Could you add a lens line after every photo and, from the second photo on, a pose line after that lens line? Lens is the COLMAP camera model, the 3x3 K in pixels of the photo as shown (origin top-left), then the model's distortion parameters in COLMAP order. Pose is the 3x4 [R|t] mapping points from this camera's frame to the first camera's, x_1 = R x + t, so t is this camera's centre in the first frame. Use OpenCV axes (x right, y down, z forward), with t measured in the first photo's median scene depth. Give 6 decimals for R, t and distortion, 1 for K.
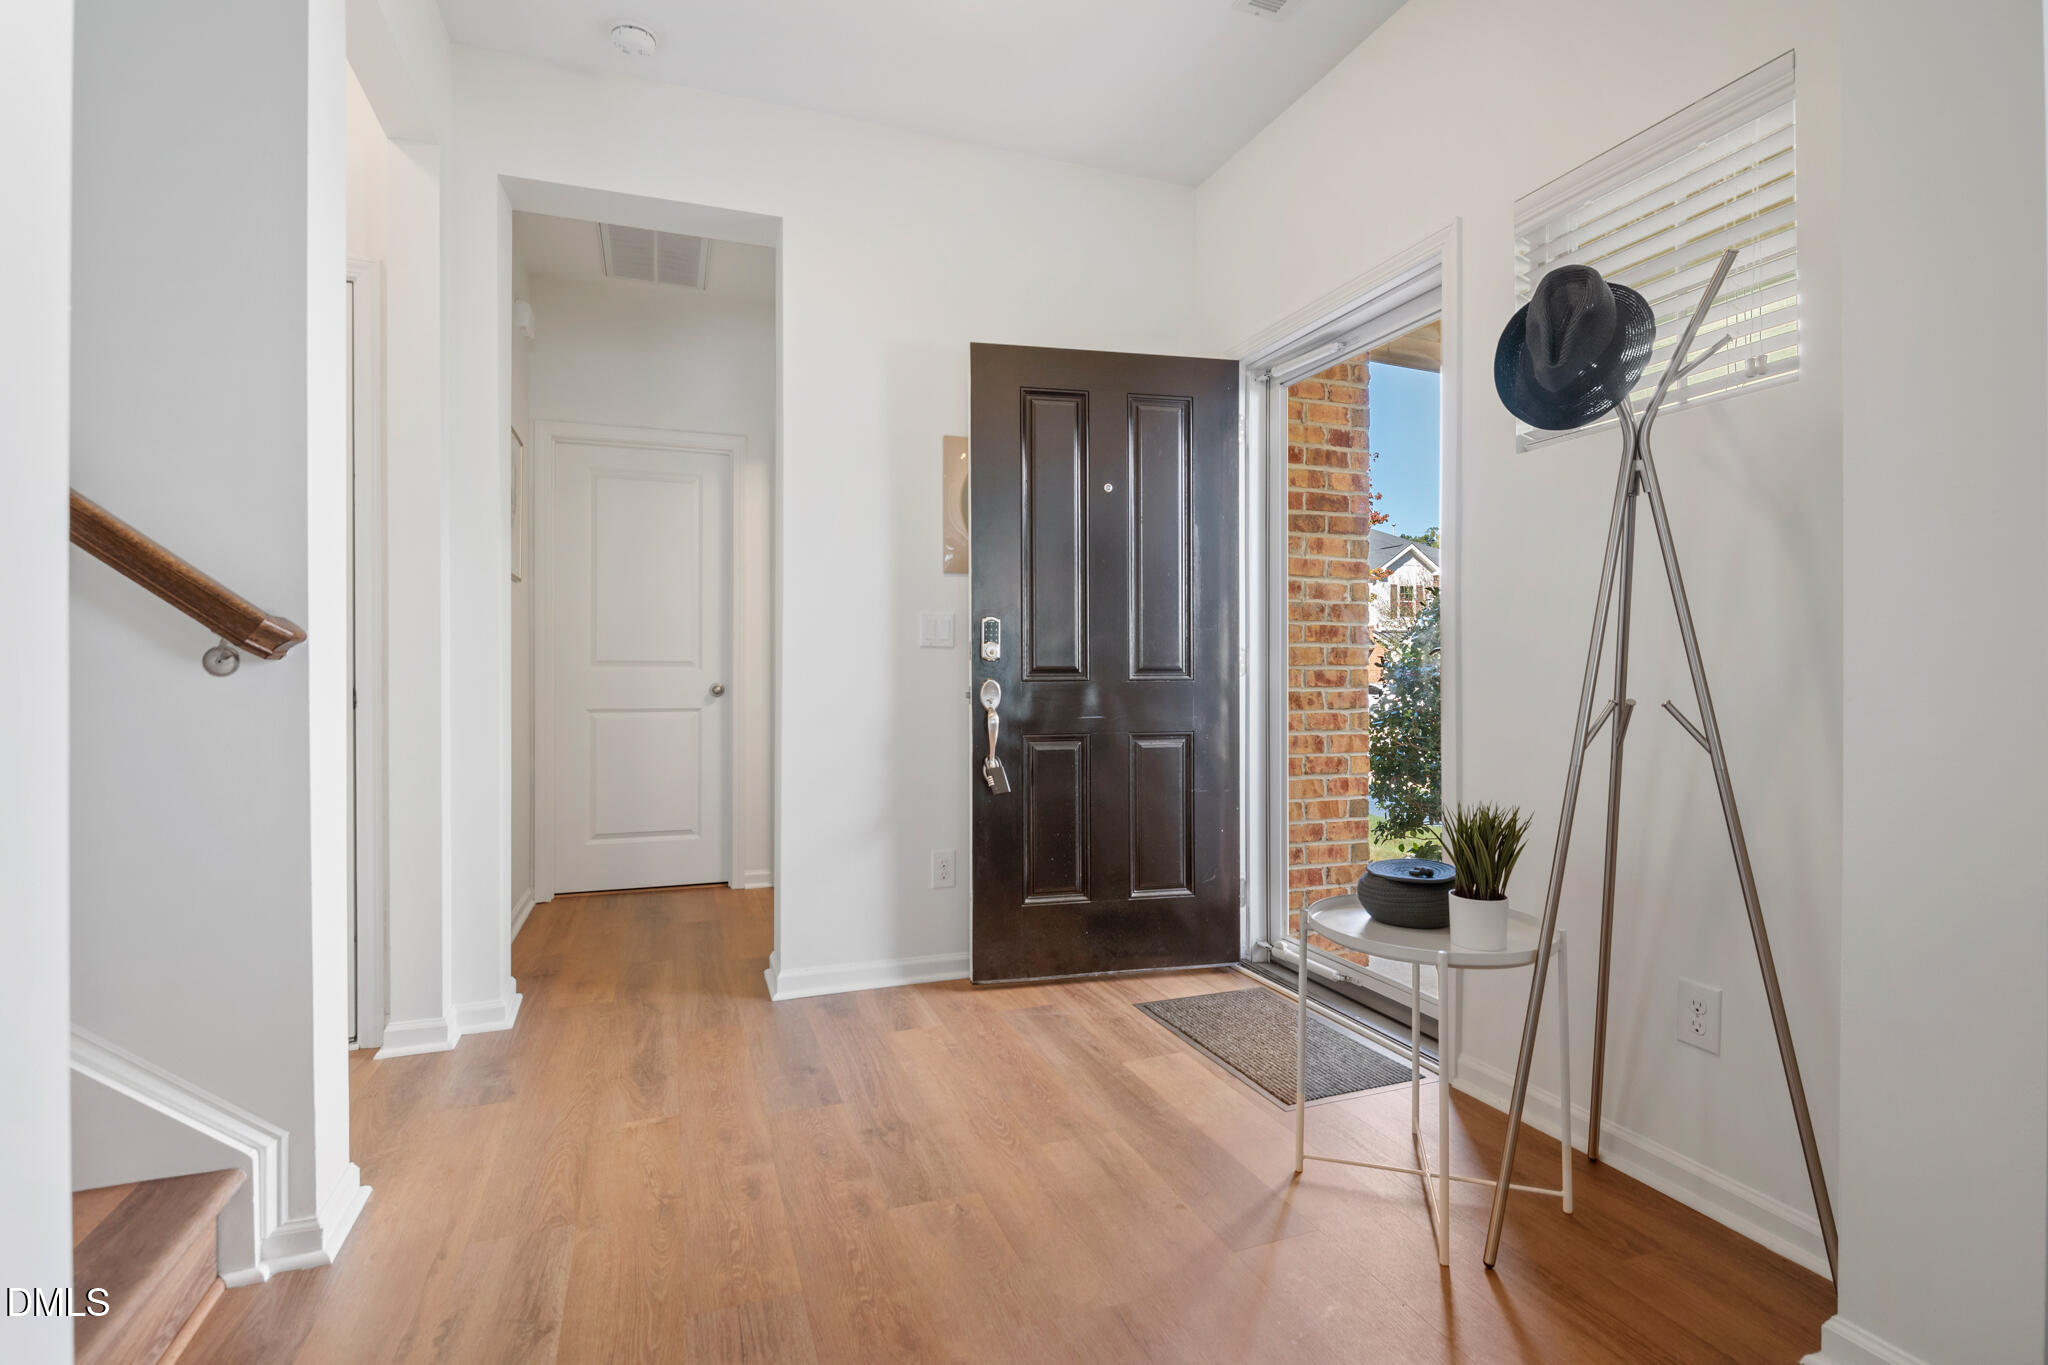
lens RADIAL K [[947.4, 0, 1015.0], [0, 947.4, 675.1], [0, 0, 1]] dist [-0.000675, -0.004107]
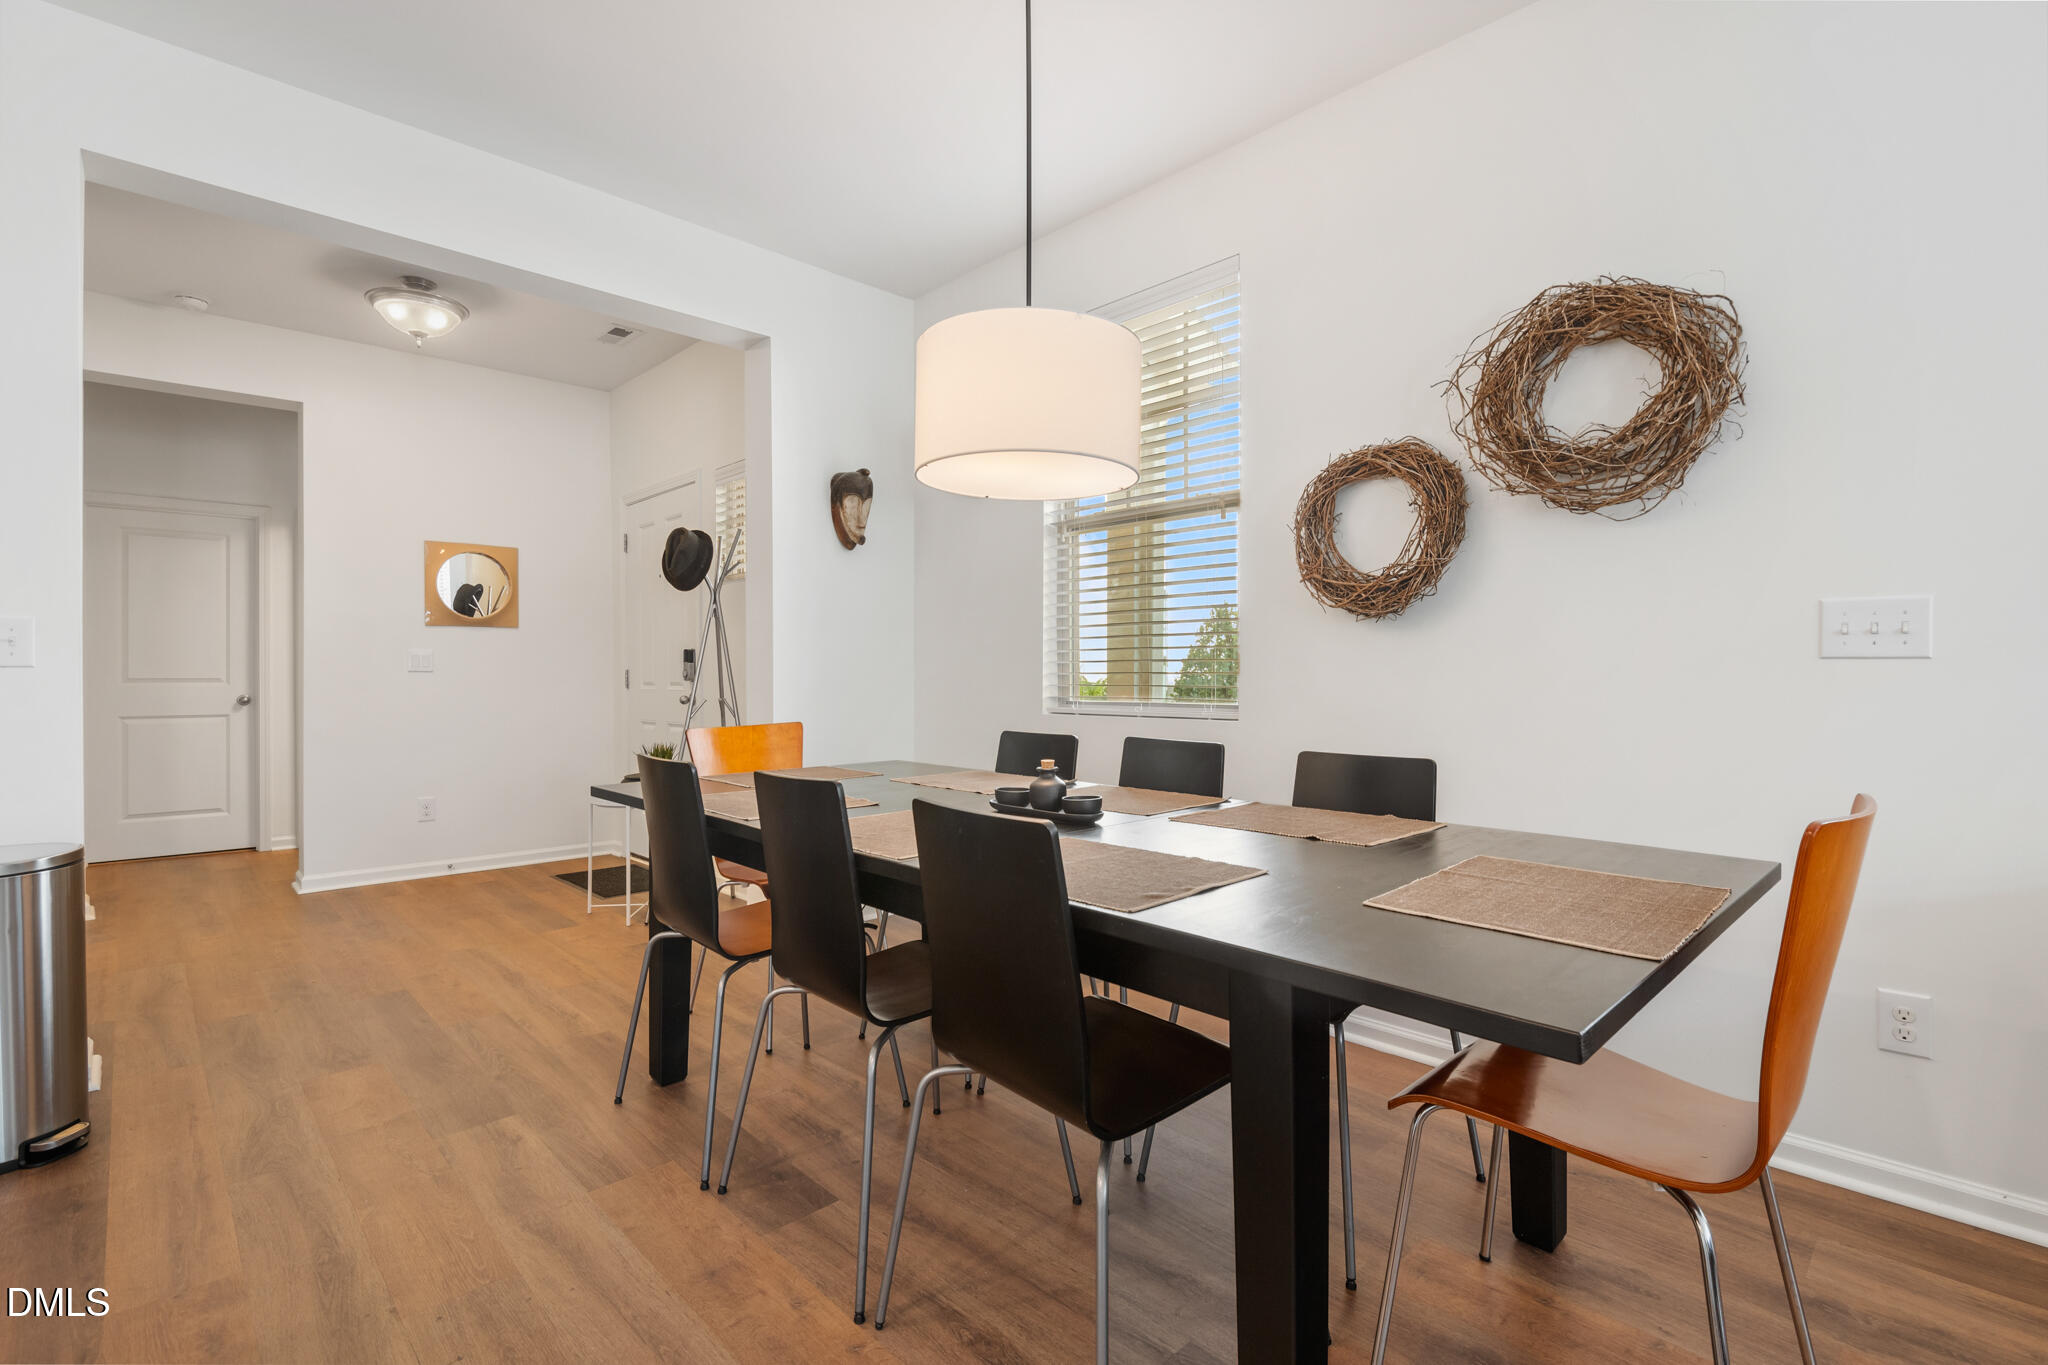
lens RADIAL K [[947.4, 0, 1037.9], [0, 947.4, 681.0], [0, 0, 1]] dist [-0.000675, -0.004107]
pose [[0.915003, -0.005748, 0.403405, 0.160596], [0.006550, 0.999978, -0.000609, -0.002870], [-0.403393, 0.003200, 0.915021, -0.634019]]
